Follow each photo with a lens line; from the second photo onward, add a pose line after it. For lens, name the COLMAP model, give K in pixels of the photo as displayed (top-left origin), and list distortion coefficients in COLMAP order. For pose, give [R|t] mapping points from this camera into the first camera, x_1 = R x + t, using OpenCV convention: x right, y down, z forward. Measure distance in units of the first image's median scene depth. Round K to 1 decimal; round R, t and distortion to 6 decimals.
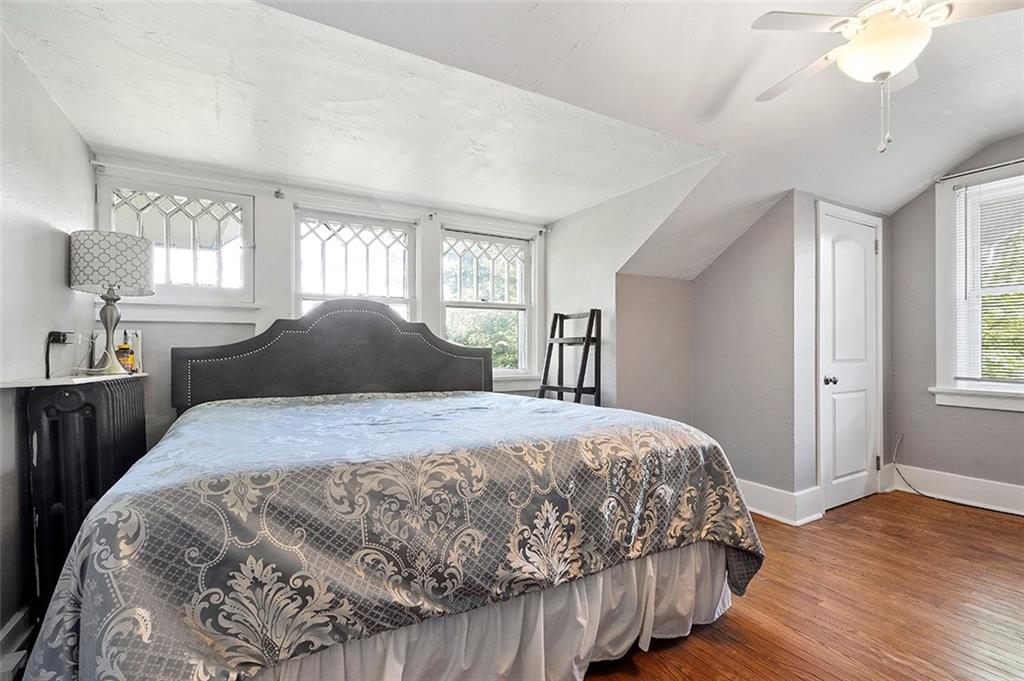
lens RADIAL K [[473.6, 0, 526.7], [0, 473.6, 355.9], [0, 0, 1]] dist [-0.000644, 0.000399]
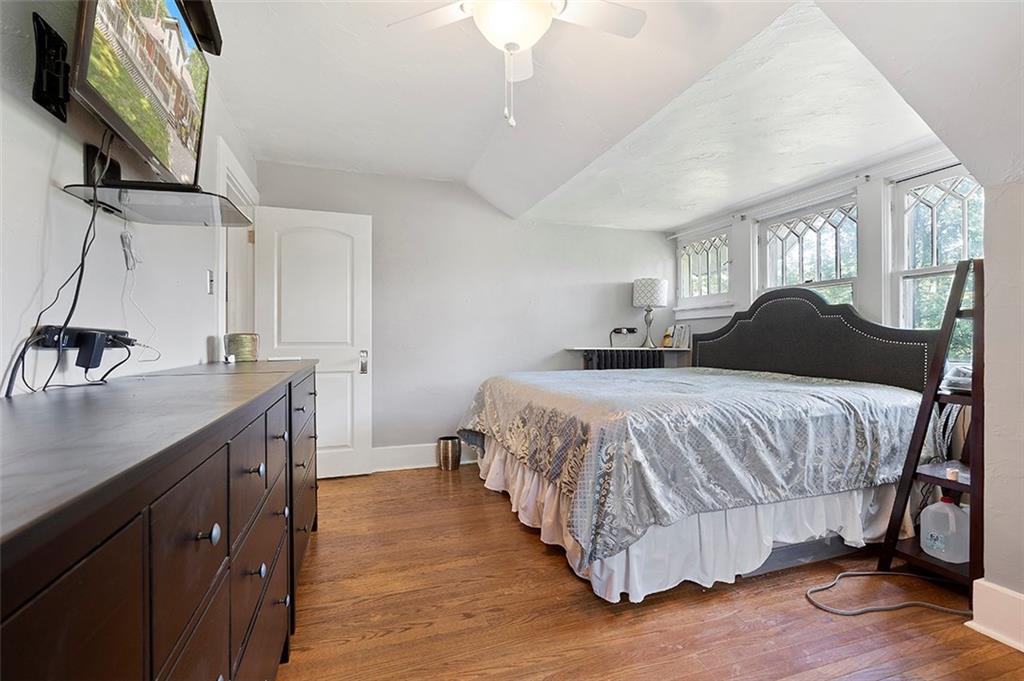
lens RADIAL K [[473.6, 0, 515.5], [0, 473.6, 338.5], [0, 0, 1]] dist [-0.000644, 0.000399]
pose [[-0.206421, 0.002720, -0.978460, 1.940003], [-0.001996, 0.999993, 0.003200, -0.011001], [0.978461, 0.002614, -0.206414, 1.387837]]
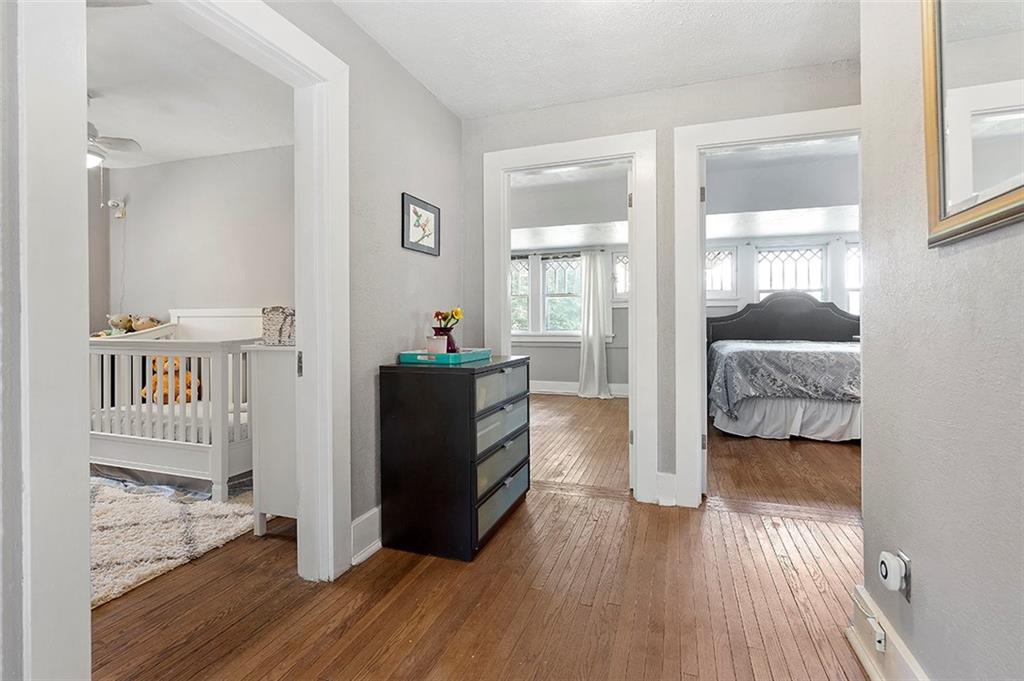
lens RADIAL K [[473.6, 0, 505.8], [0, 473.6, 323.4], [0, 0, 1]] dist [-0.000644, 0.000399]
pose [[0.633484, 0.003892, -0.773746, 0.884058], [-0.003209, 0.999992, 0.002403, 0.019488], [0.773749, 0.000961, 0.633491, -2.455538]]
